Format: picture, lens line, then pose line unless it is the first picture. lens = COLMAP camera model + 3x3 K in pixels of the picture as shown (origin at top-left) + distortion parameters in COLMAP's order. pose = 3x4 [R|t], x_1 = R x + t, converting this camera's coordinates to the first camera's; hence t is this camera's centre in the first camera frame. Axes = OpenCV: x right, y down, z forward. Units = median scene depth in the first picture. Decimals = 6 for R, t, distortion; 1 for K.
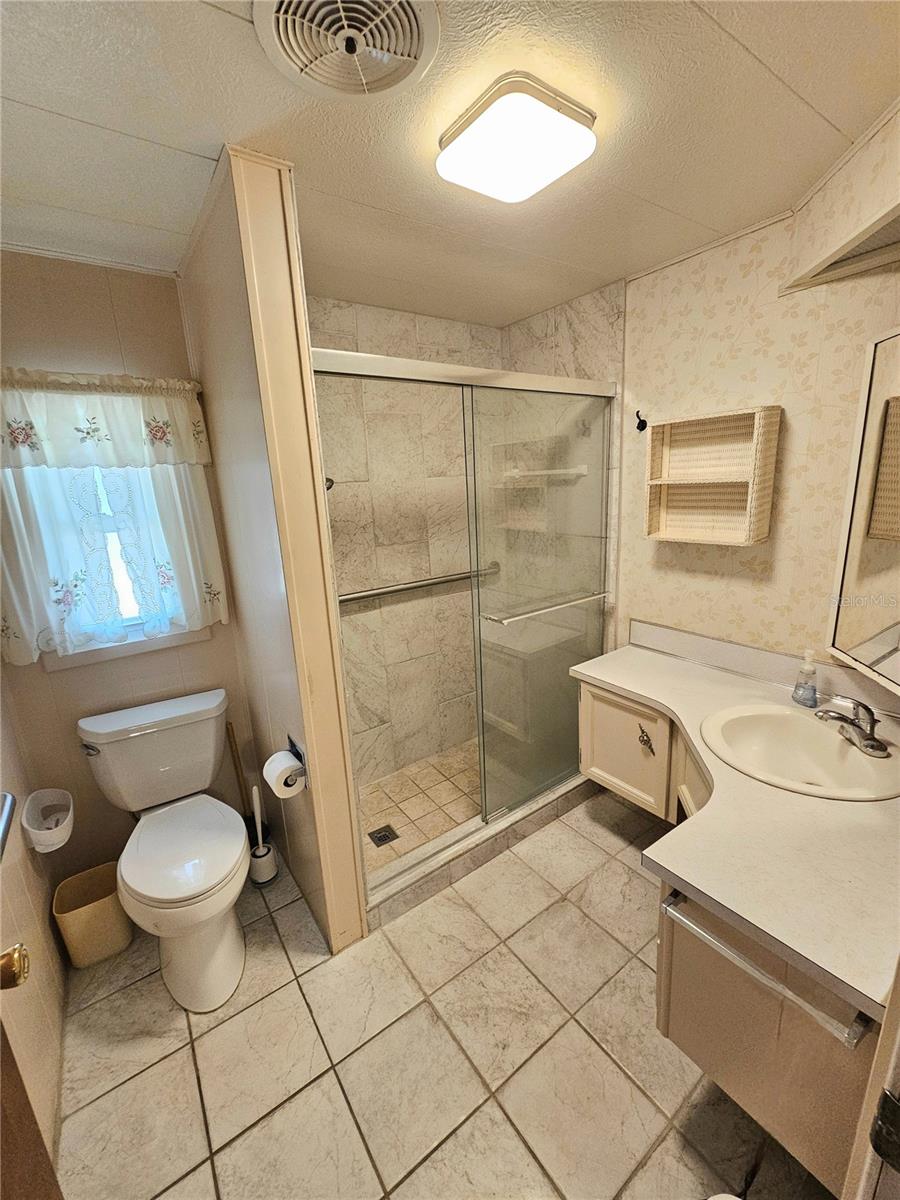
lens RADIAL K [[492.7, 0, 448.7], [0, 492.7, 602.6], [0, 0, 1]] dist [-0.000982, -0.000290]
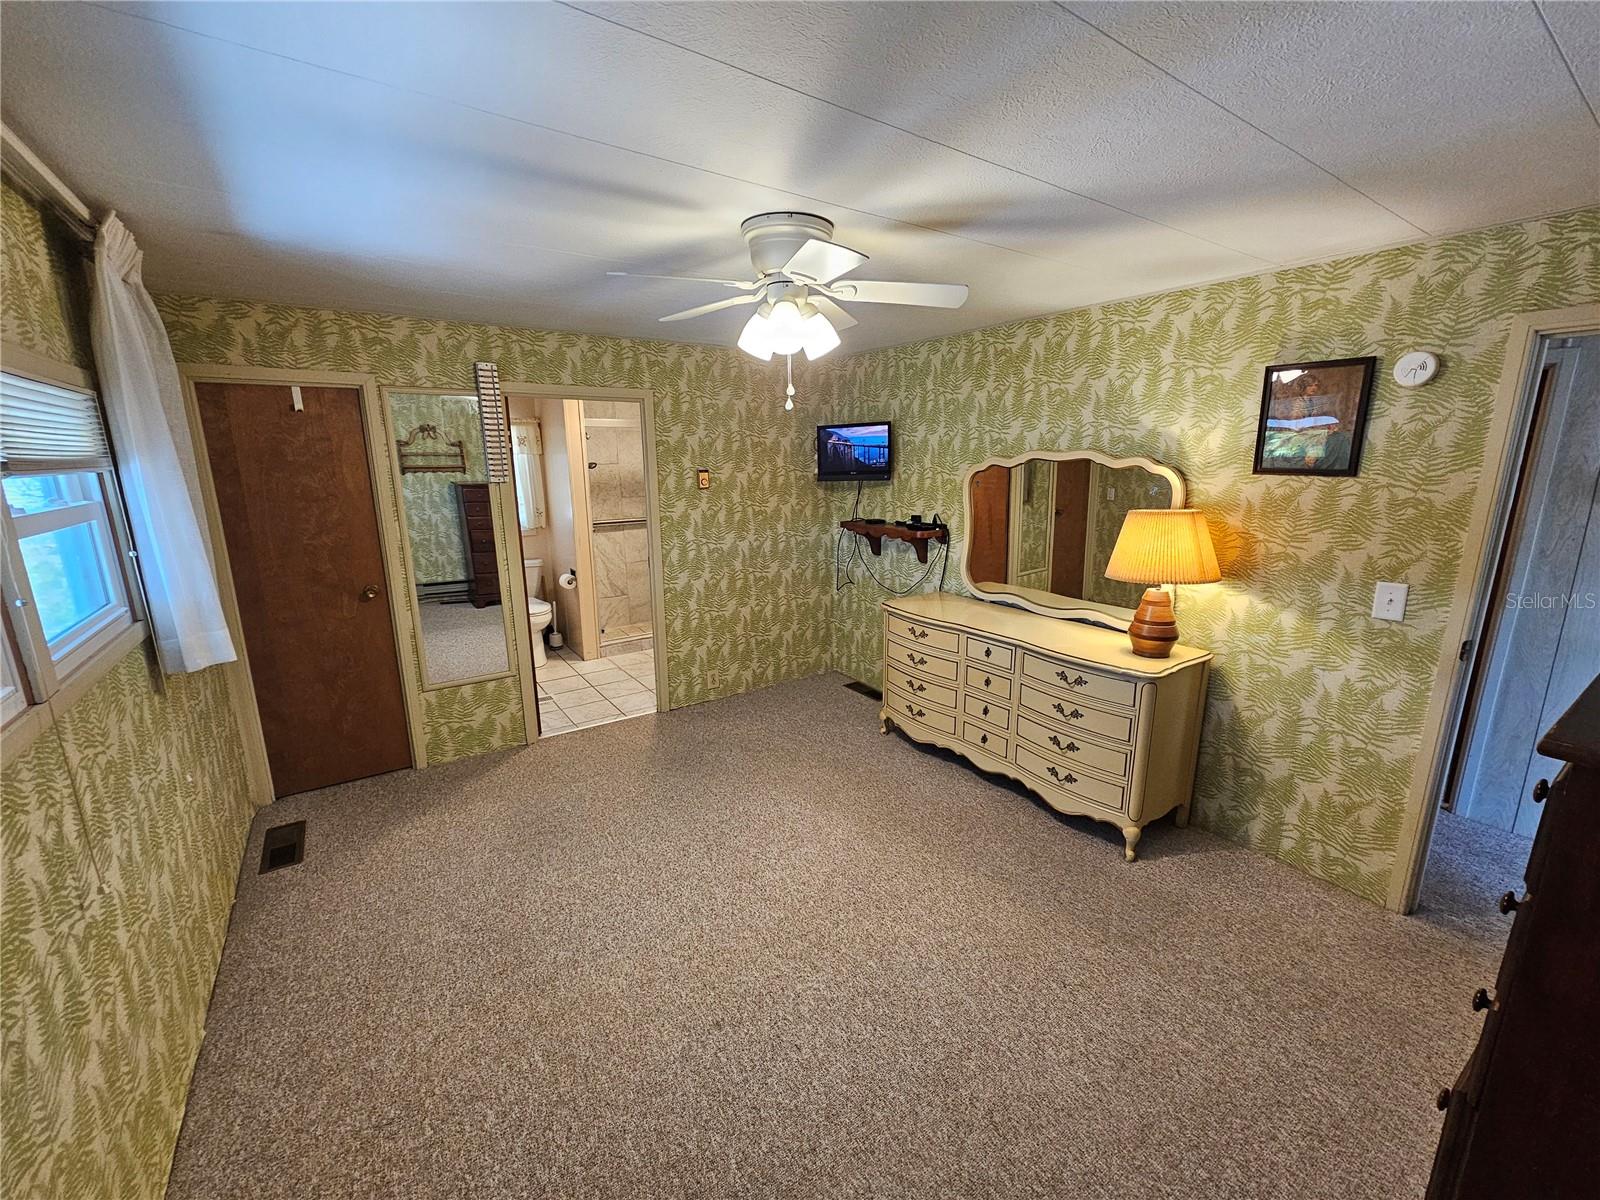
lens RADIAL K [[657.0, 0, 804.7], [0, 657.0, 602.8], [0, 0, 1]] dist [-0.000982, -0.000290]
pose [[0.999087, 0.042640, 0.002824, 0.718768], [-0.042581, 0.998926, -0.018294, 0.390289], [-0.003601, 0.018158, 0.999829, -1.945280]]
